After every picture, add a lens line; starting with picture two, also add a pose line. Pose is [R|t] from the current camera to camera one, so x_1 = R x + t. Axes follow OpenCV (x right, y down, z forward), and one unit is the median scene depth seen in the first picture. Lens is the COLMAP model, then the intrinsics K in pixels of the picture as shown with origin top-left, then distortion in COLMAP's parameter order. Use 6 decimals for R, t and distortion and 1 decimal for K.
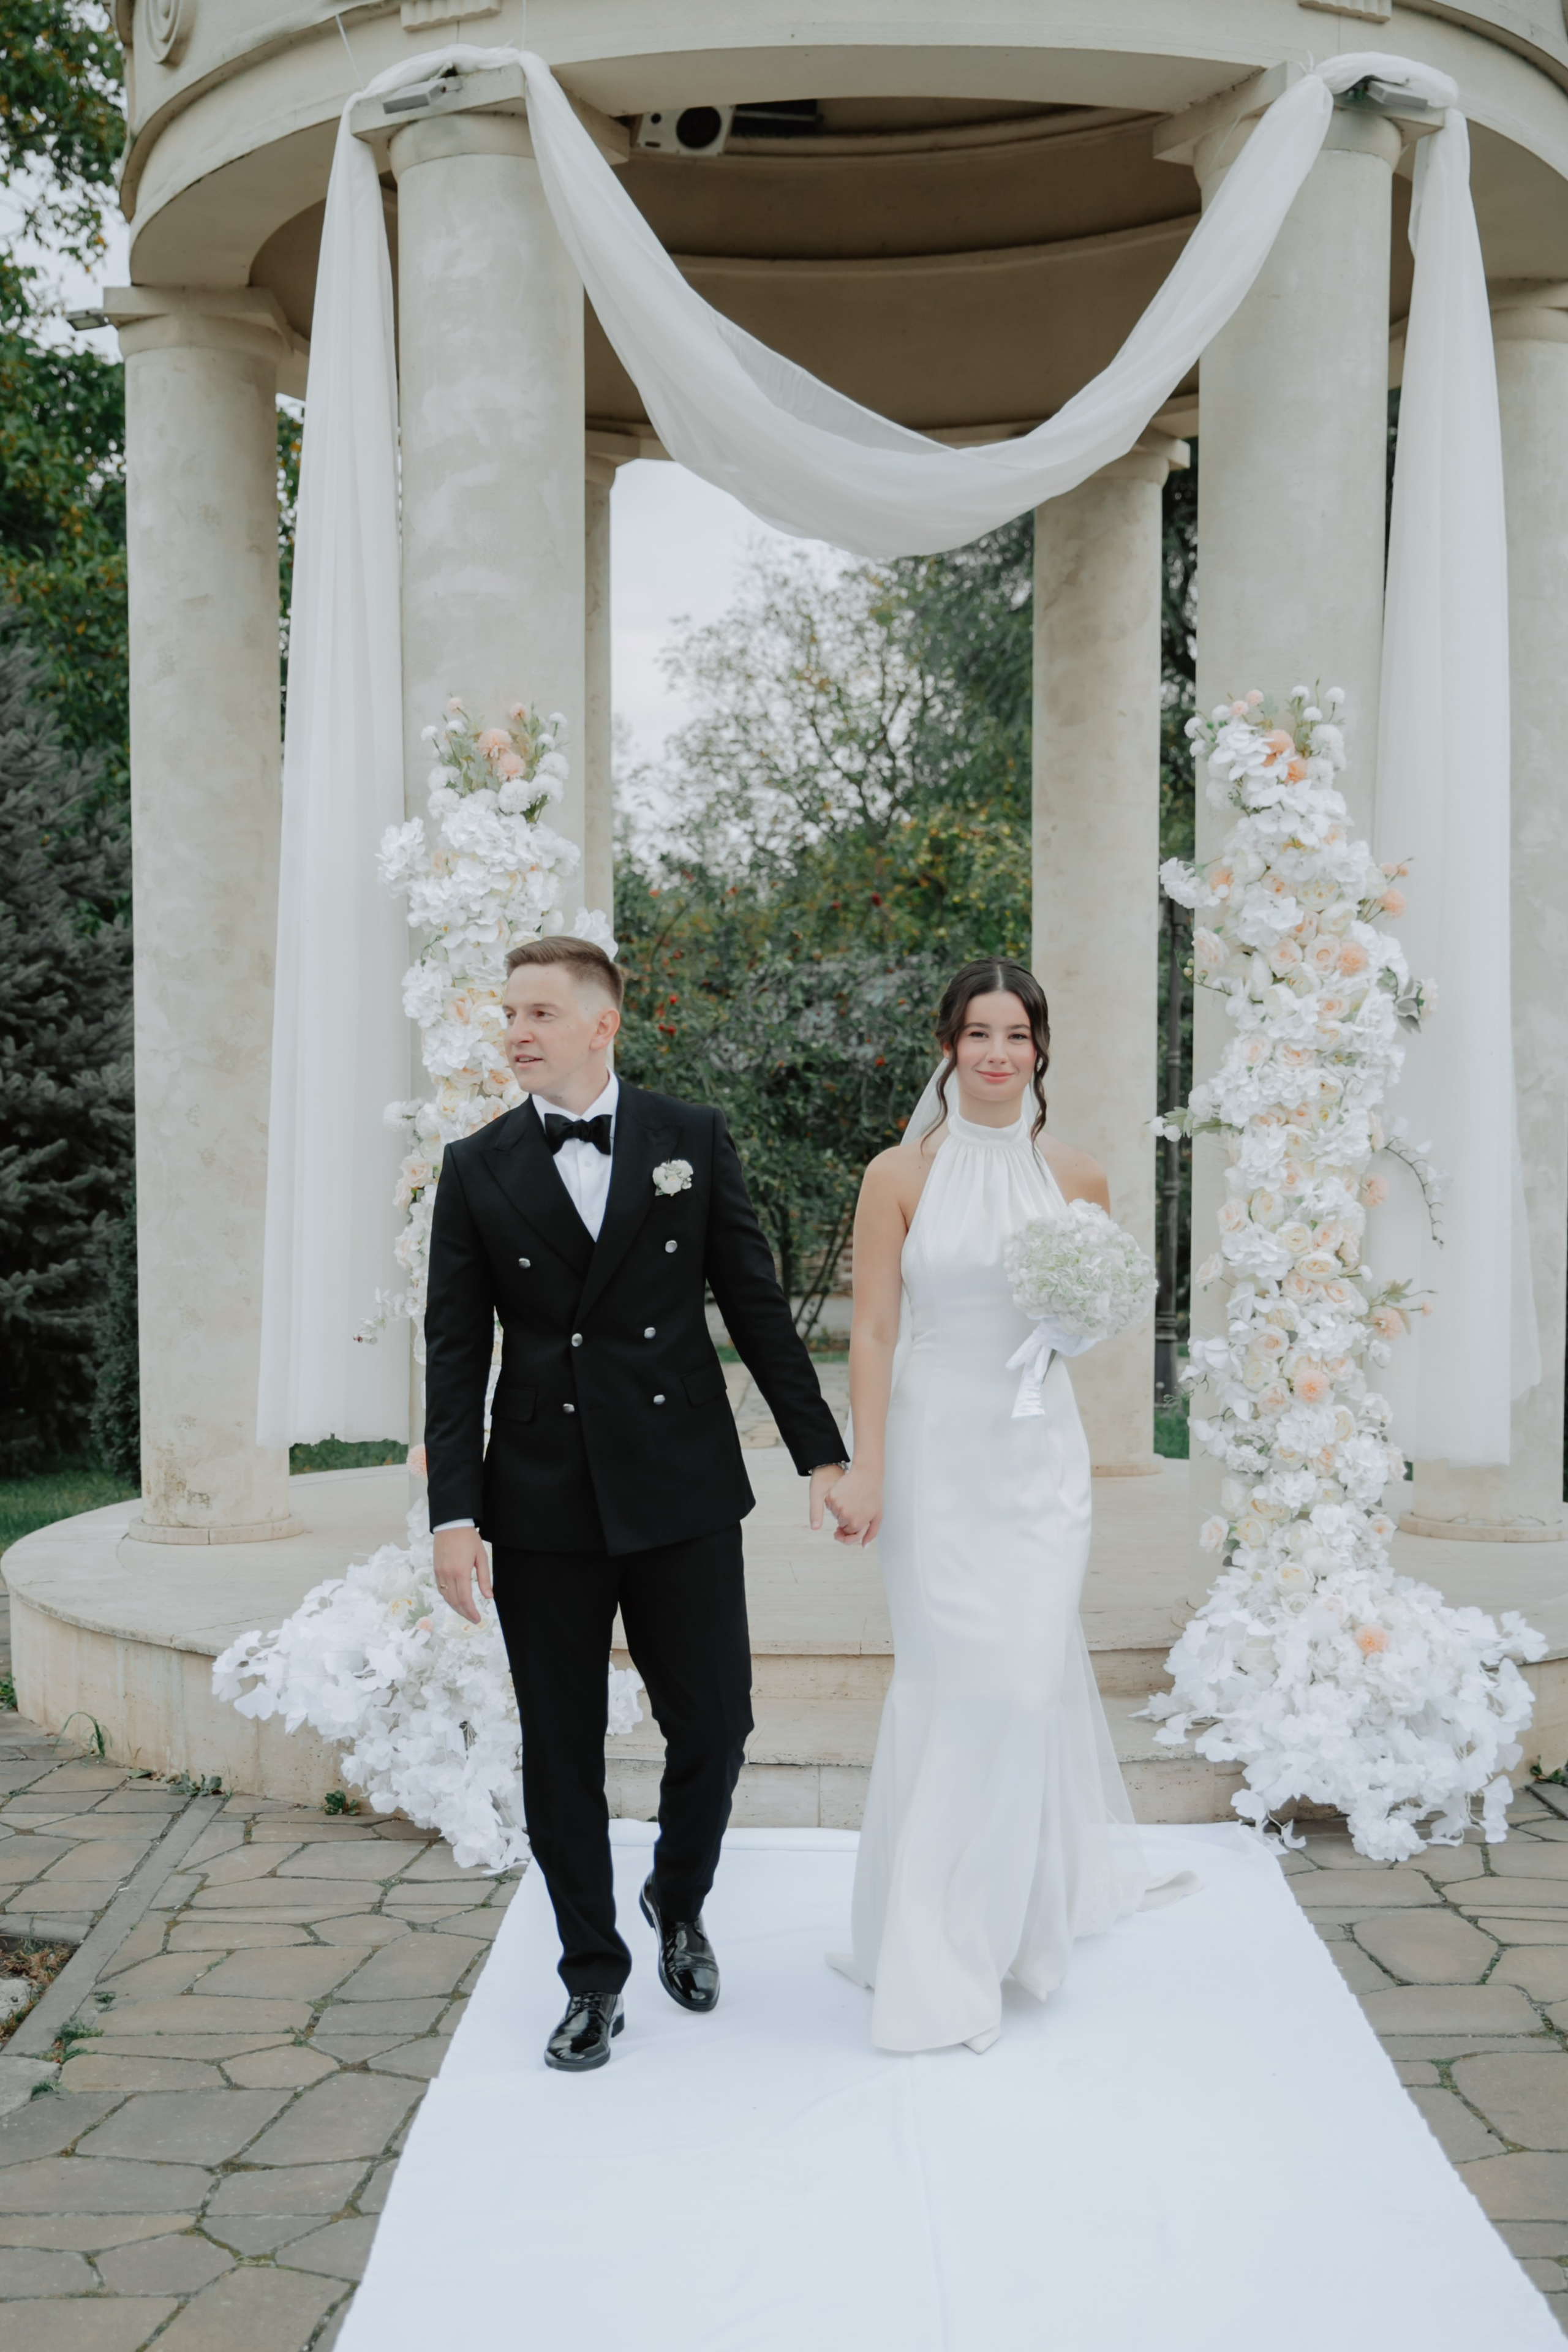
lens RADIAL K [[2922.1, 0, 682.2], [0, 2922.1, 1310.3], [0, 0, 1]] dist [0.024735, 0.000000]
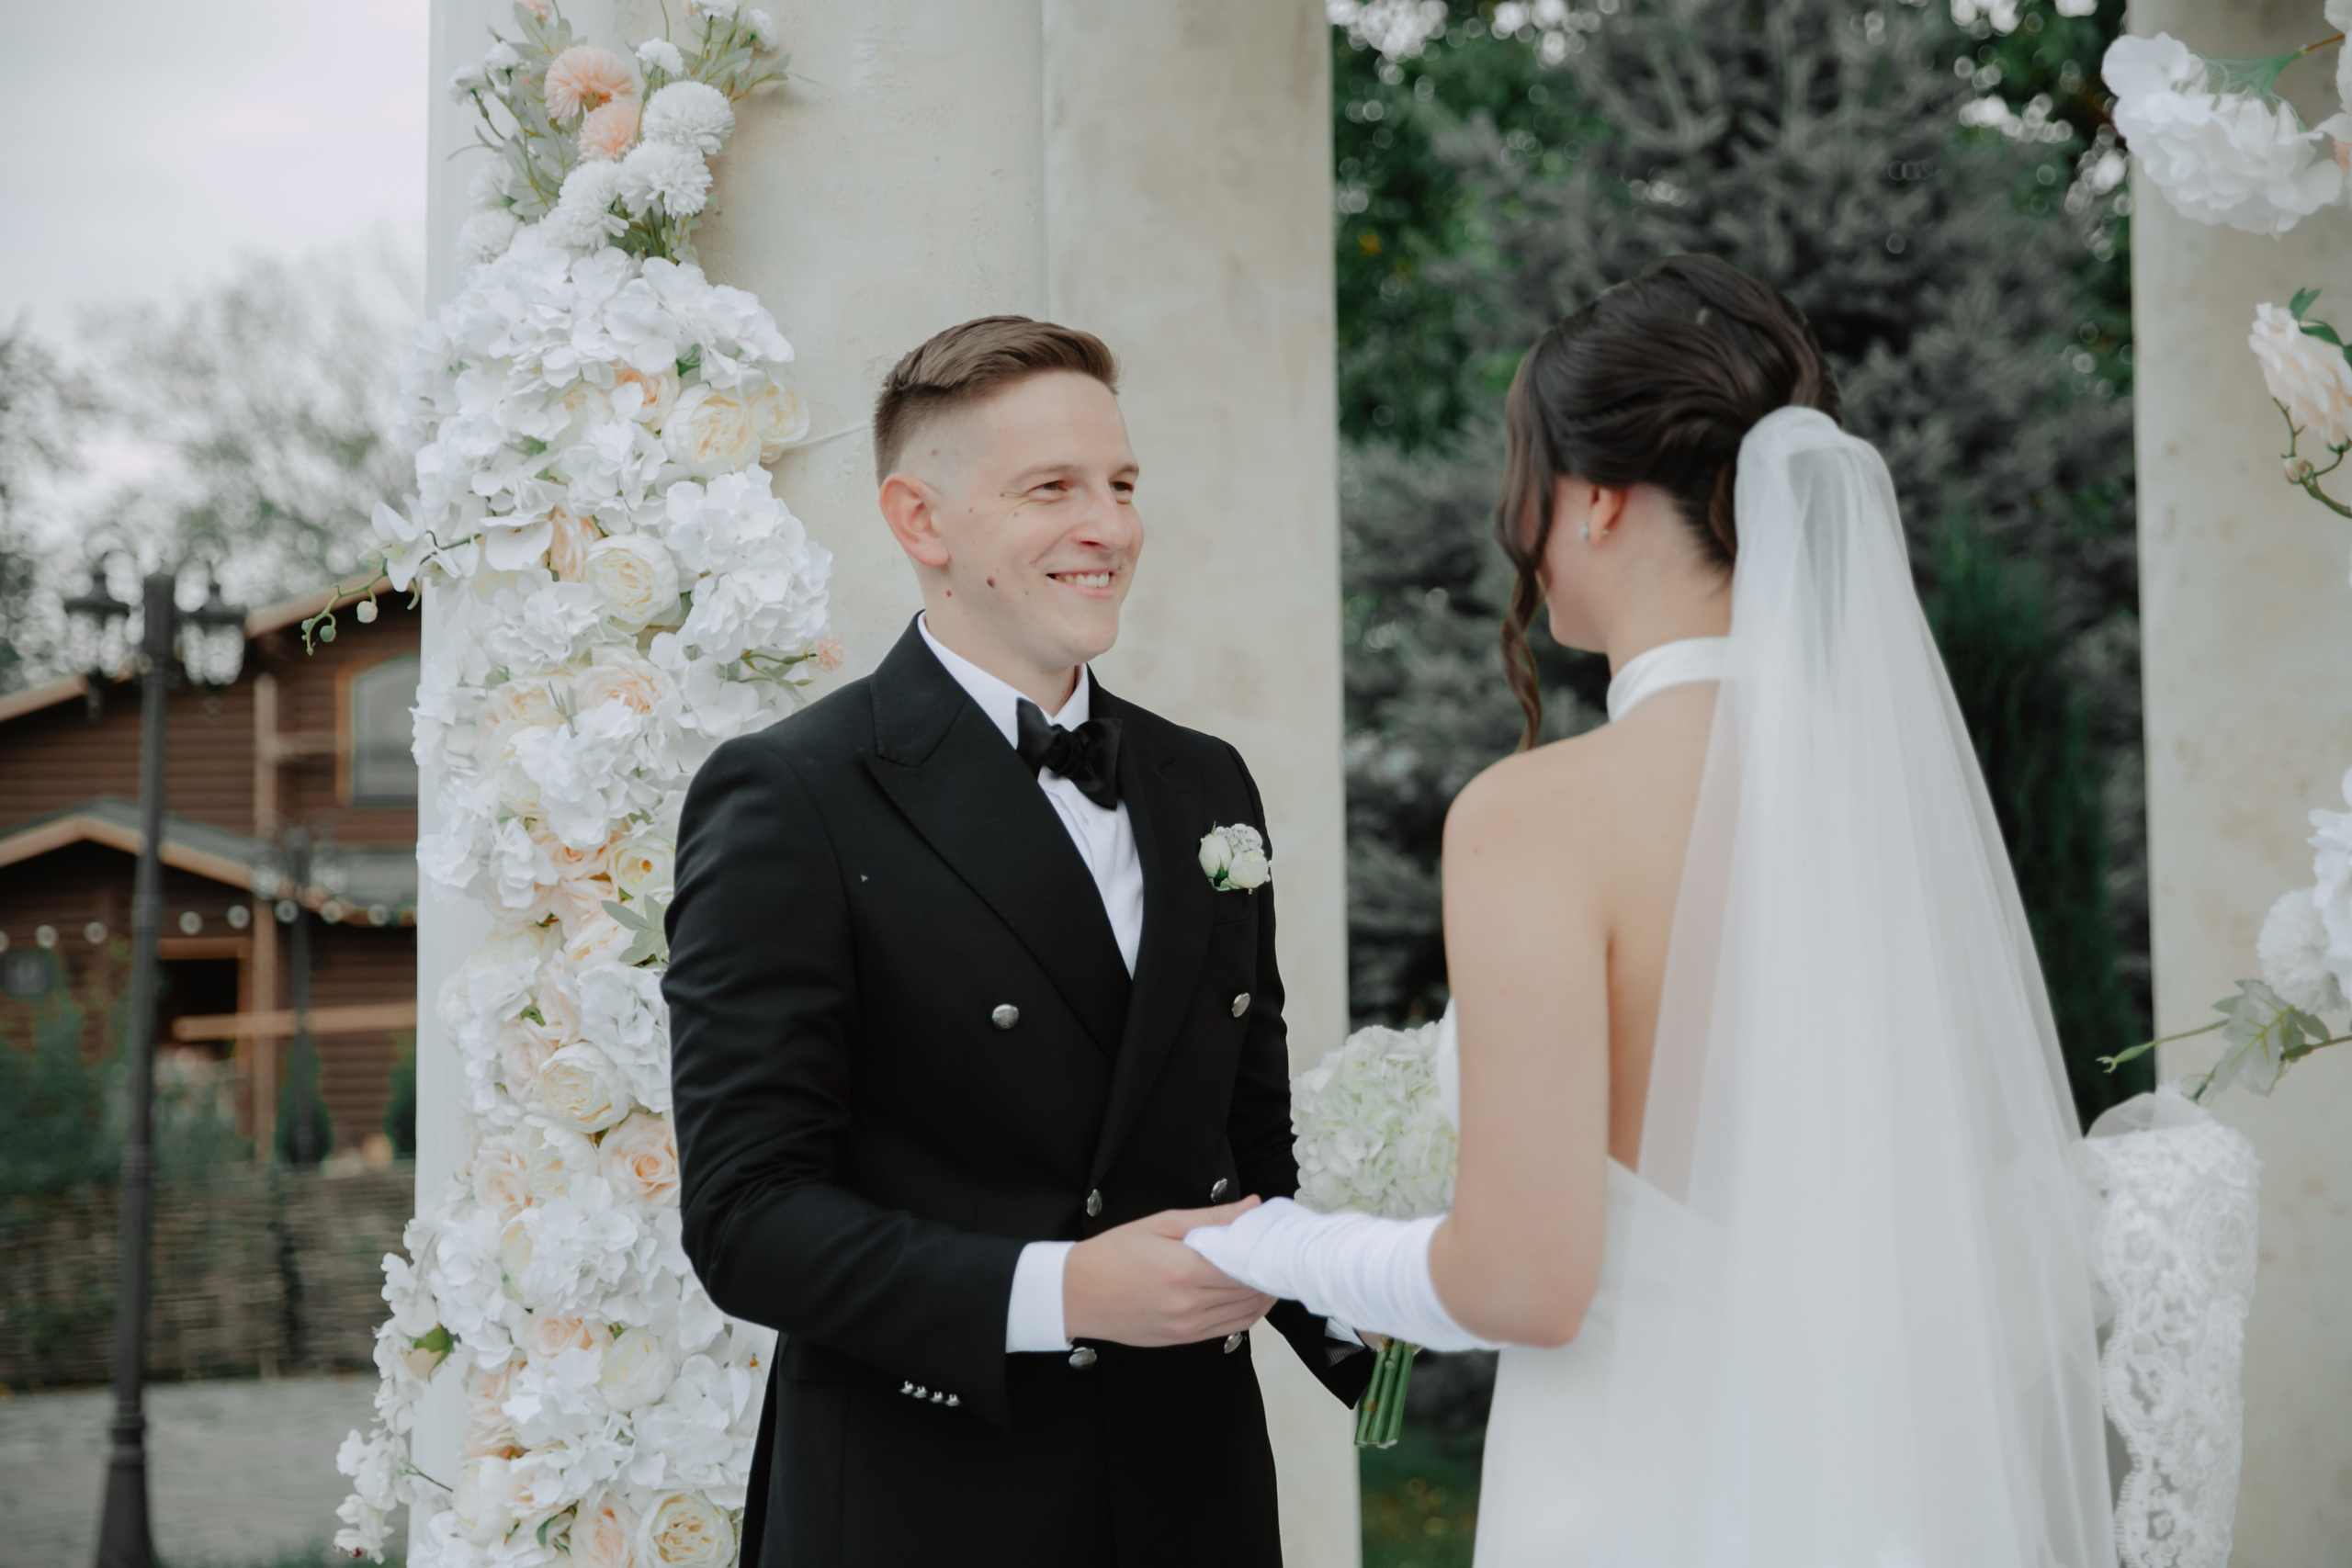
lens RADIAL K [[3809.8, 0, 1162.5], [0, 3809.8, 774.6], [0, 0, 1]] dist [0.136903, 0.000000]
pose [[0.748426, -0.047359, -0.661525, 0.343634], [-0.026462, 0.994520, -0.101137, -0.046276], [0.662690, 0.093199, 0.743072, 0.662215]]
